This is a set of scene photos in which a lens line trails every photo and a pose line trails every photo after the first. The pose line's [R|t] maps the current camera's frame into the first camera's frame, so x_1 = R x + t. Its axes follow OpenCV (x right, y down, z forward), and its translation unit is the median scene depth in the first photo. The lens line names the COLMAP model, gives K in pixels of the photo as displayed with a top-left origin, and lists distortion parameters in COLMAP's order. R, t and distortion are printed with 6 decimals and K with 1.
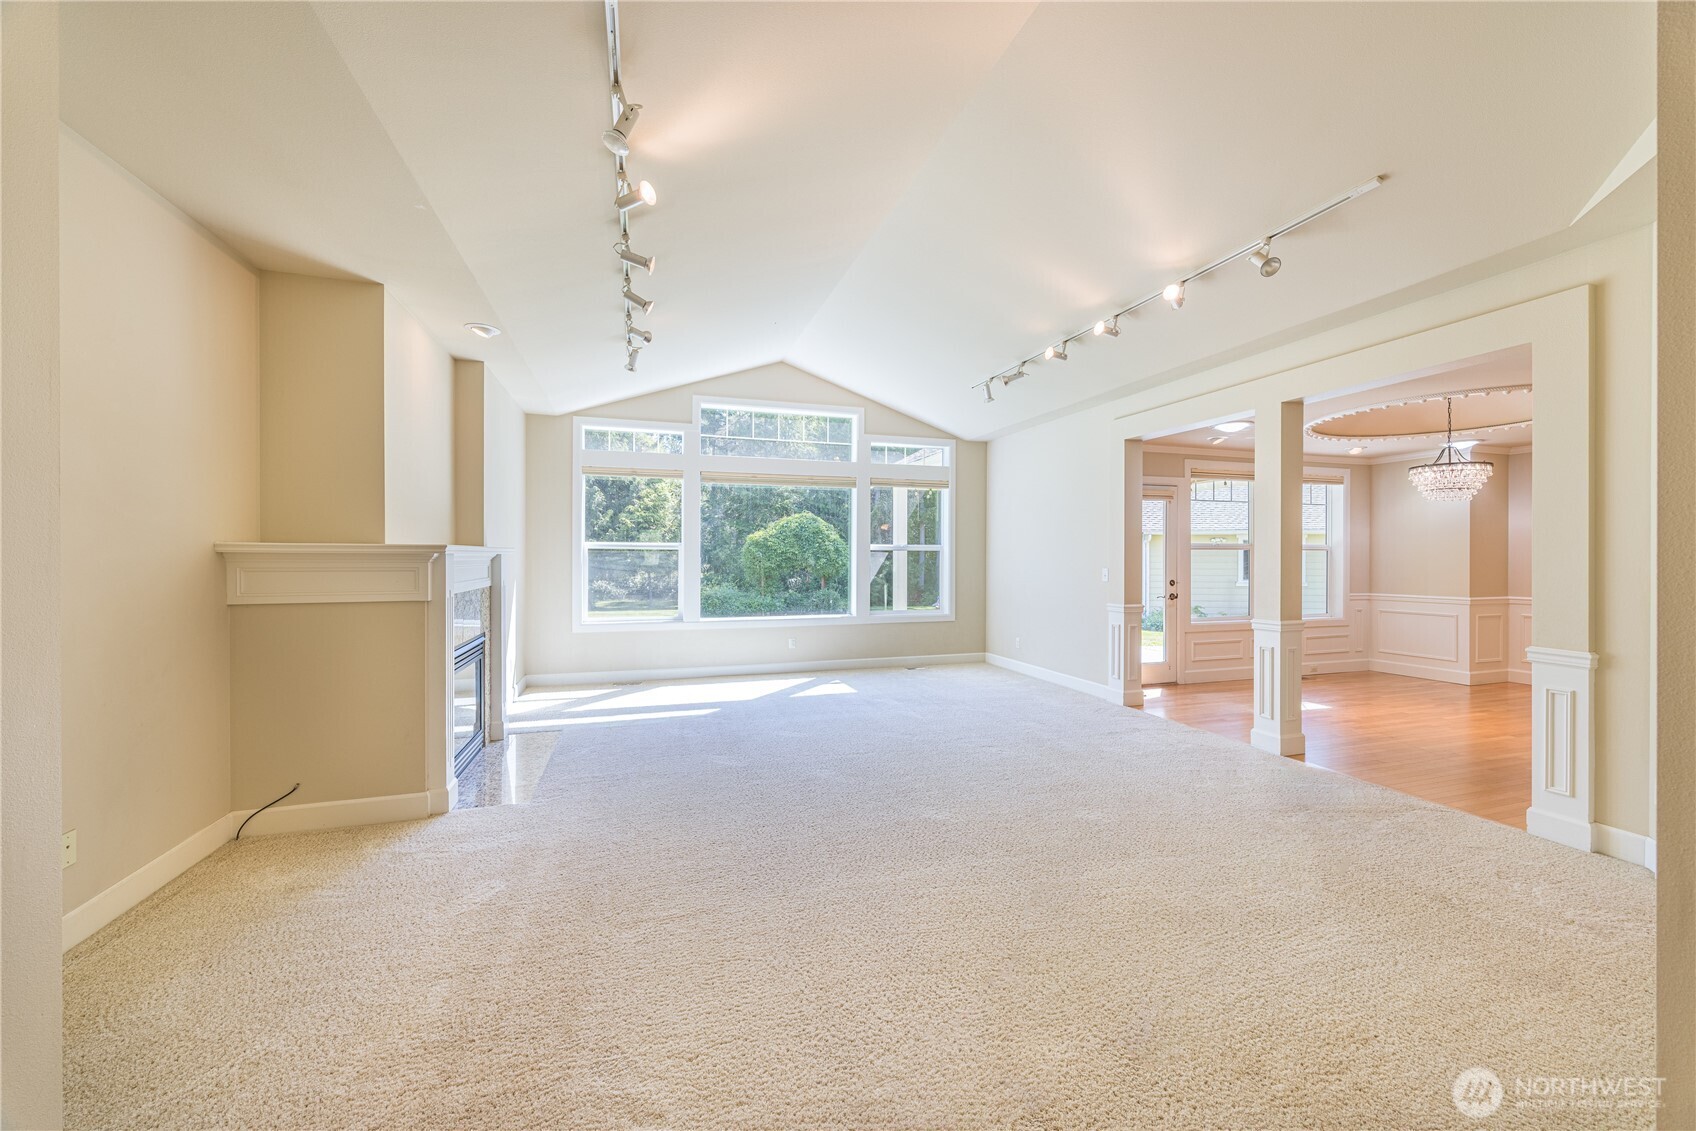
lens RADIAL K [[648.6, 0, 848.0], [0, 648.6, 565.5], [0, 0, 1]] dist [0.000407, 0.000141]
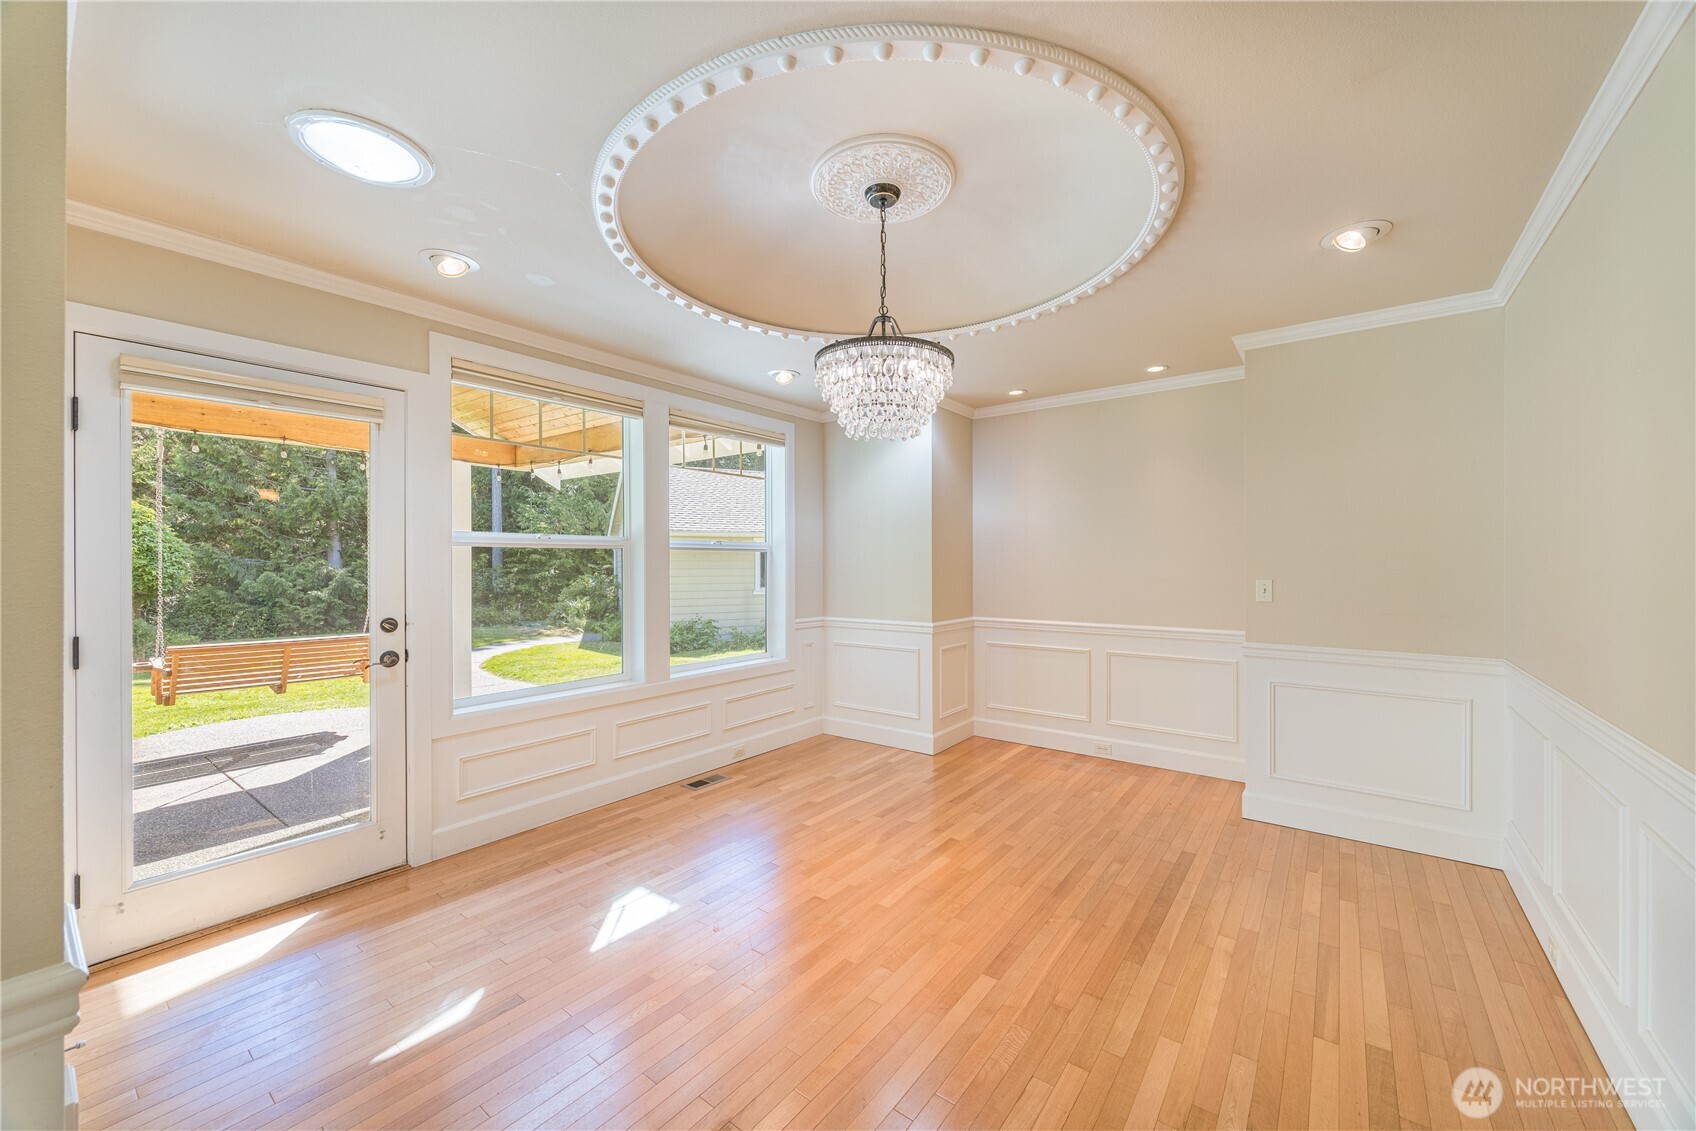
lens RADIAL K [[648.6, 0, 848.0], [0, 648.6, 565.5], [0, 0, 1]] dist [0.000407, 0.000141]
pose [[0.818674, -0.004384, 0.574241, 0.460371], [0.009938, 0.999929, -0.006535, -0.004574], [-0.574172, 0.011056, 0.818660, 0.458938]]
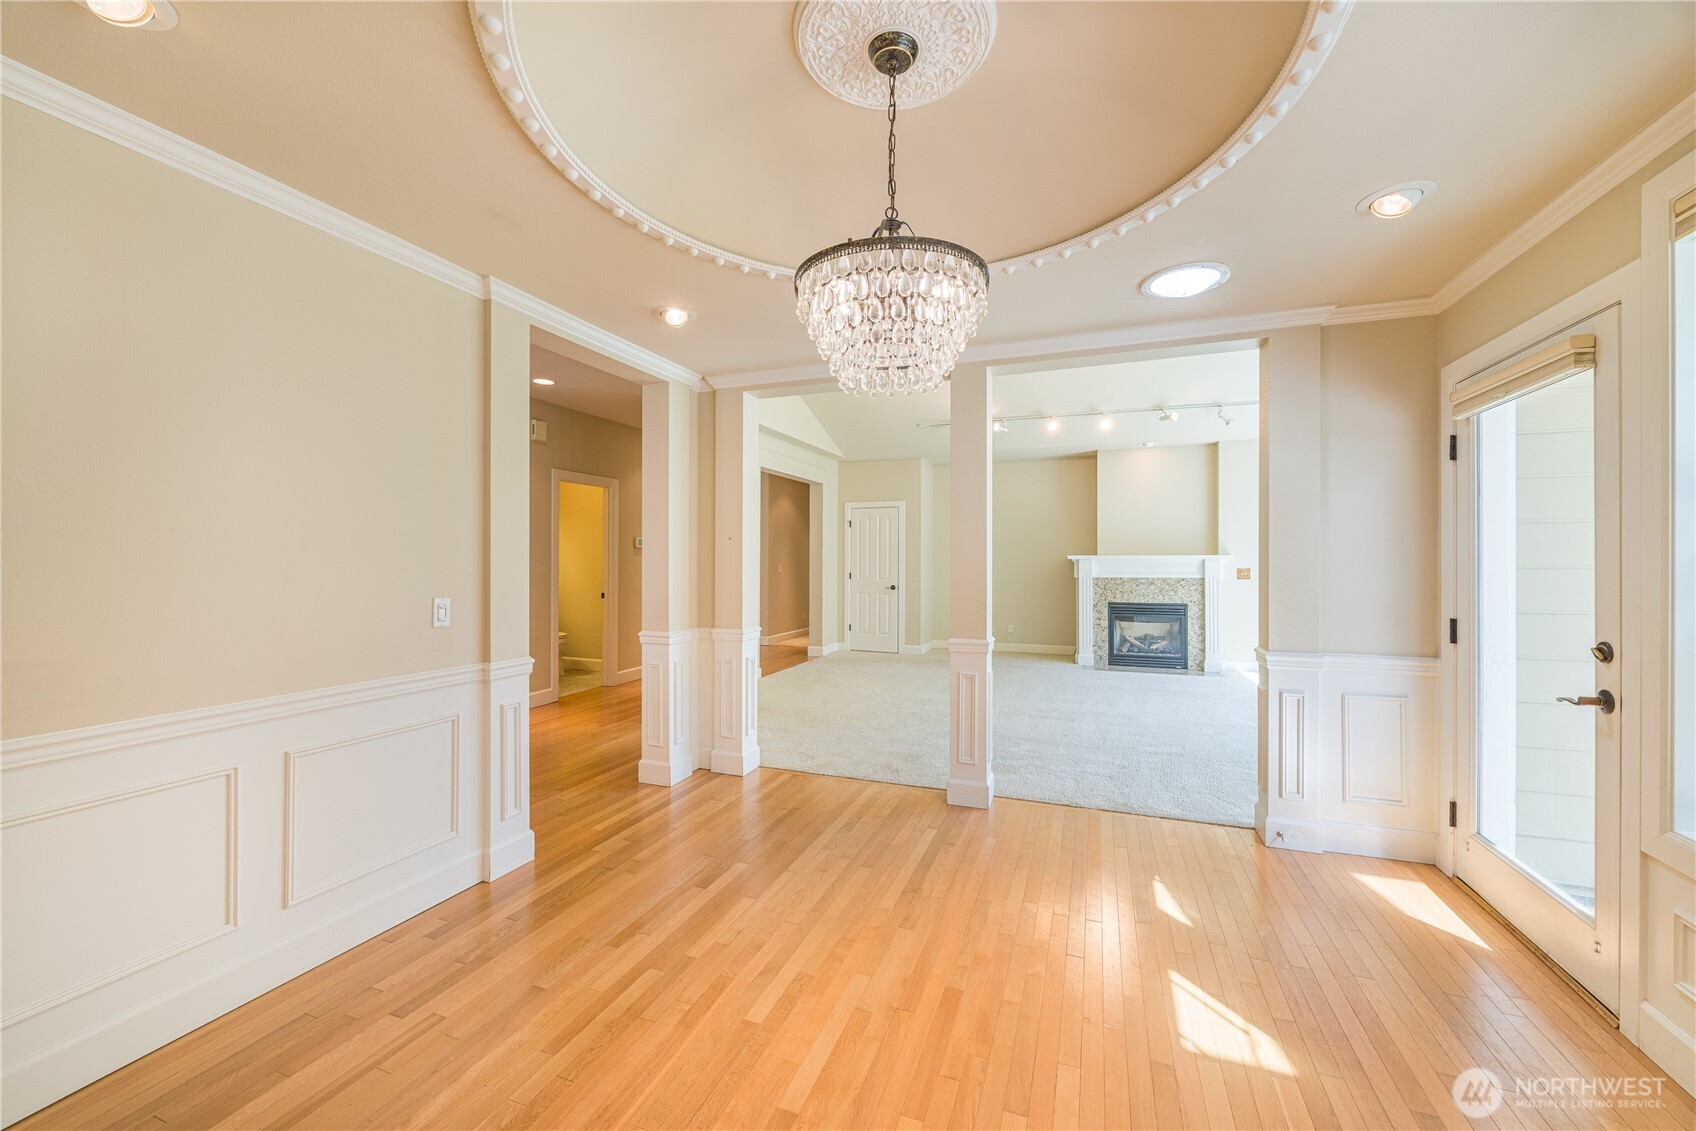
lens RADIAL K [[648.6, 0, 848.0], [0, 648.6, 565.5], [0, 0, 1]] dist [0.000407, 0.000141]
pose [[-0.620638, 0.003900, -0.784087, 0.969383], [-0.013044, 0.999798, 0.015298, -0.010528], [0.783988, 0.019722, -0.620462, 0.959376]]
